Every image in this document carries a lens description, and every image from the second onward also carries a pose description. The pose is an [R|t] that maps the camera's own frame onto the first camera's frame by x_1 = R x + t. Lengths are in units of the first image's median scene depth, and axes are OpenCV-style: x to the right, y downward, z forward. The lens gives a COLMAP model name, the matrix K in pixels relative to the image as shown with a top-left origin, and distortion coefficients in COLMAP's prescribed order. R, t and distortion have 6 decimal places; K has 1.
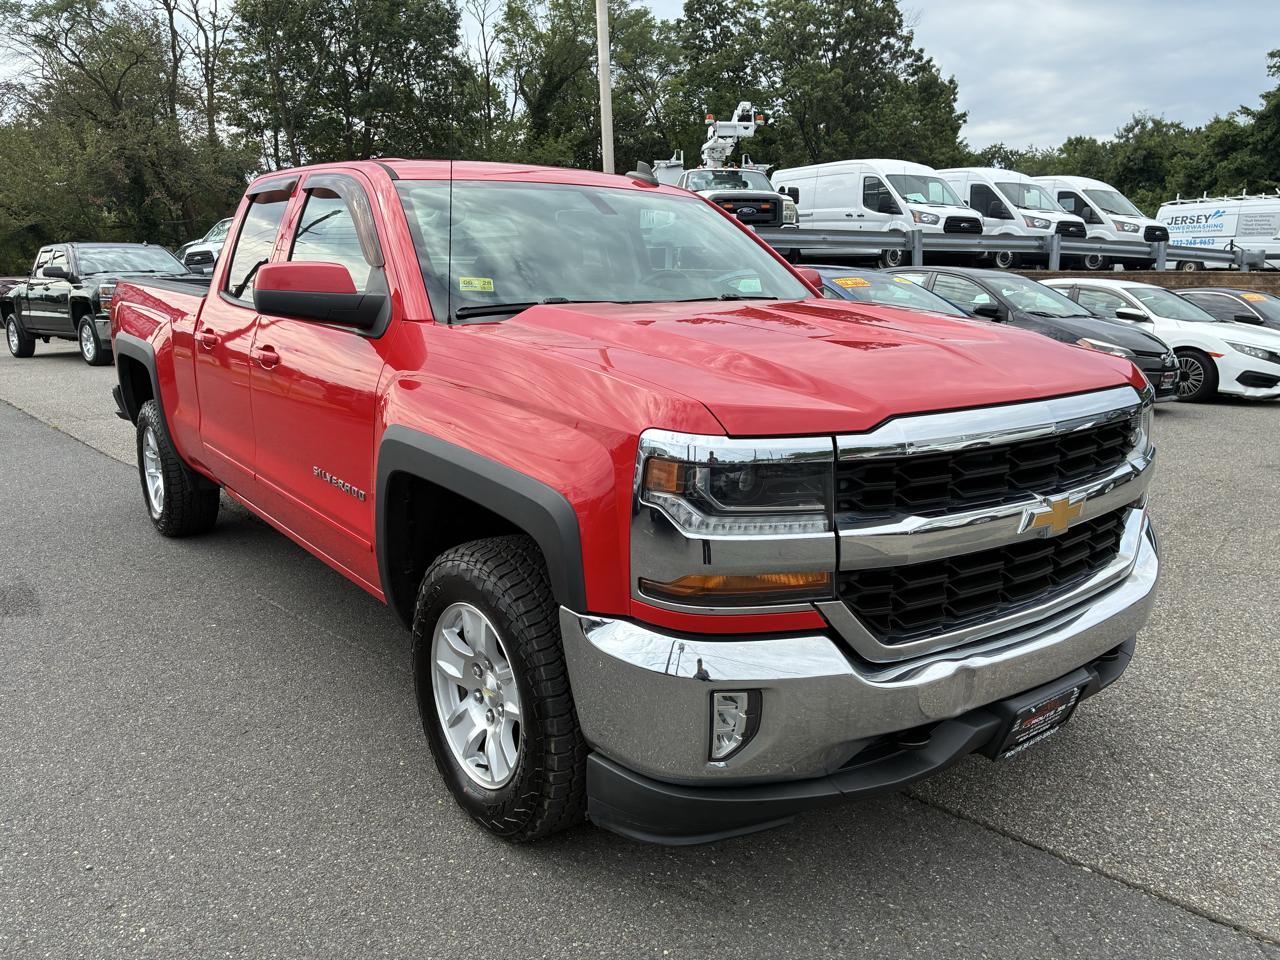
lens RADIAL K [[971.7, 0, 652.9], [0, 971.7, 460.4], [0, 0, 1]] dist [0.055634, -0.086442]
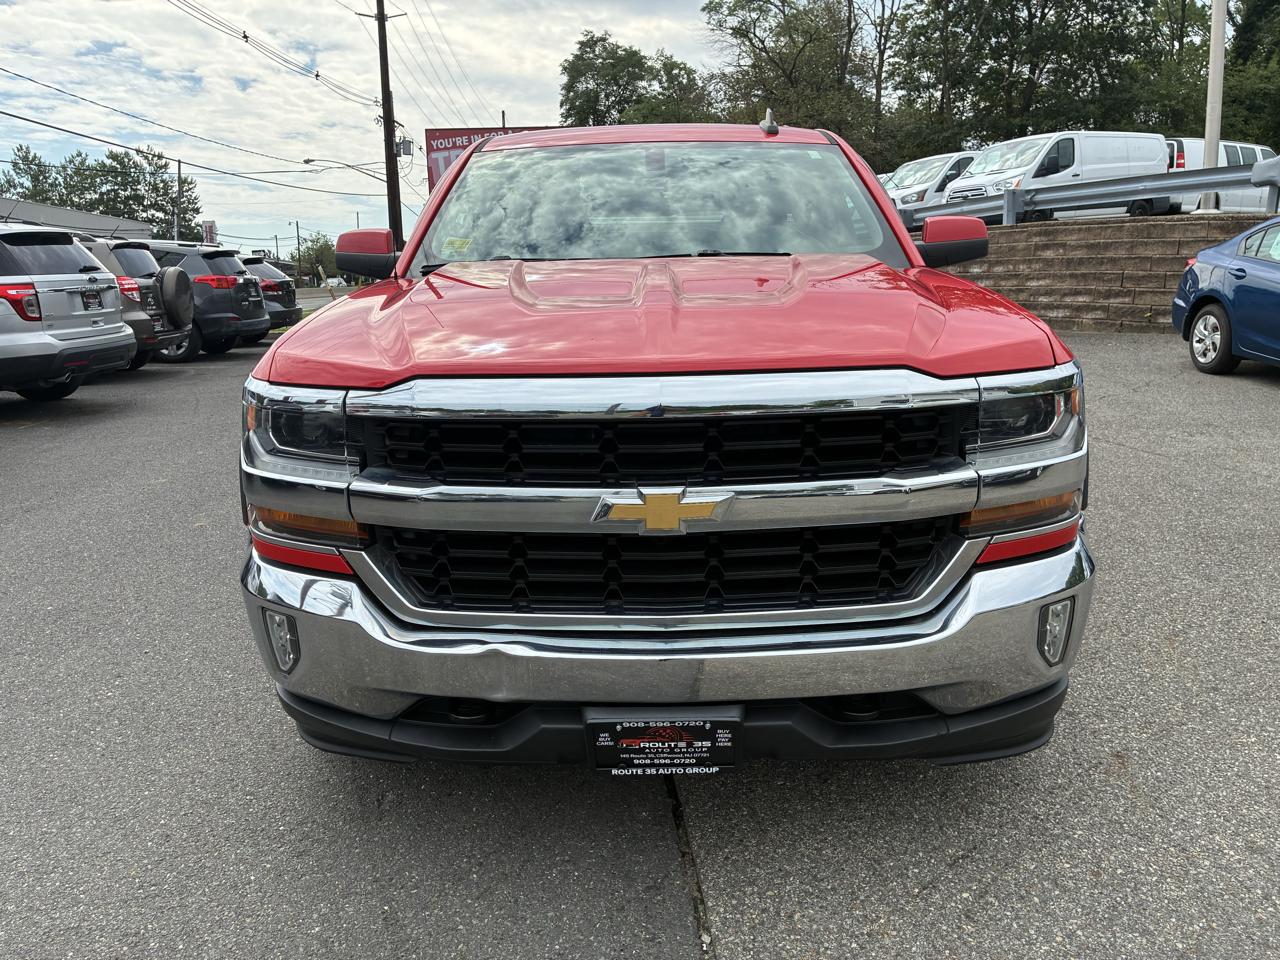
lens RADIAL K [[971.7, 0, 639.0], [0, 971.7, 474.2], [0, 0, 1]] dist [0.055634, -0.086442]
pose [[0.777377, 0.126947, -0.616092, 0.672981], [-0.093990, 0.991871, 0.085782, -0.034558], [0.621973, -0.008779, 0.782989, 0.241669]]
